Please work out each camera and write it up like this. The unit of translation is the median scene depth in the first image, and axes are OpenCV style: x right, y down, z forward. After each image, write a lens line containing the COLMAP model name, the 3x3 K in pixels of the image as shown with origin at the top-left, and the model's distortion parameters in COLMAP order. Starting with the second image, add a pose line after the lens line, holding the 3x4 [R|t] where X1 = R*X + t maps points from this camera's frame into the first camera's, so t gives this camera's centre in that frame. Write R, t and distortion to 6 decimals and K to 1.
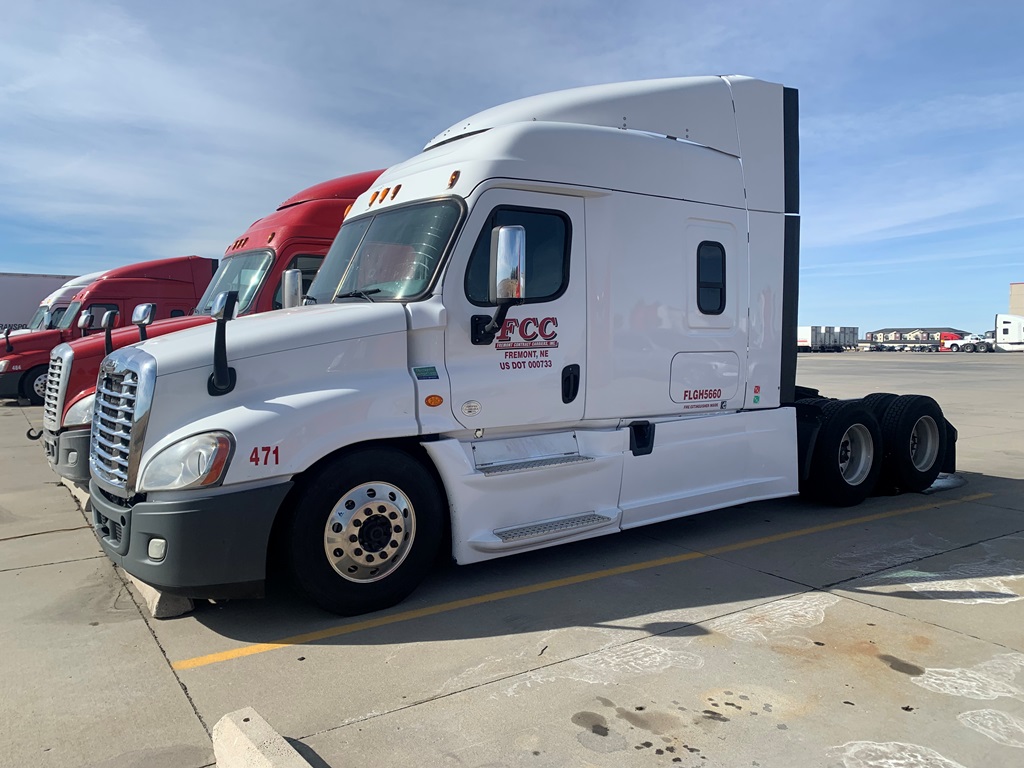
lens RADIAL K [[763.6, 0, 512.0], [0, 763.6, 384.0], [0, 0, 1]] dist [0.011577, 0.005854]
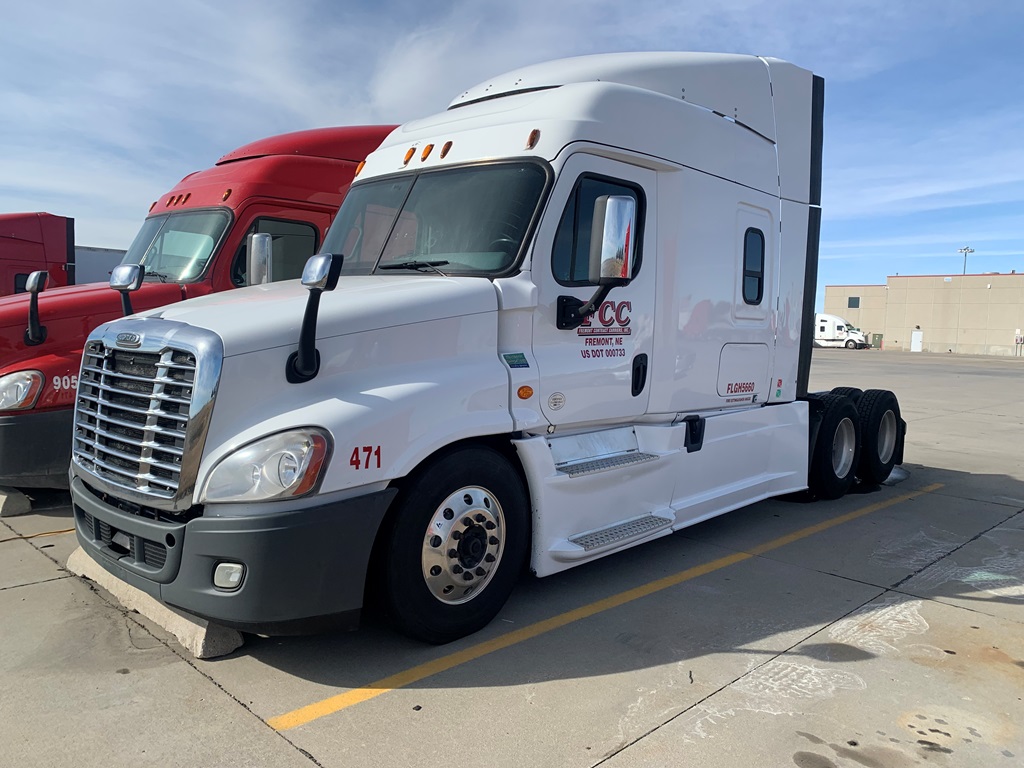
lens RADIAL K [[768.6, 0, 512.0], [0, 768.6, 384.0], [0, 0, 1]] dist [0.017598, -0.003552]
pose [[0.979860, 0.017541, 0.198916, -0.286852], [-0.021562, 0.999604, 0.018063, -0.002831], [-0.198521, -0.021988, 0.979850, 0.140660]]
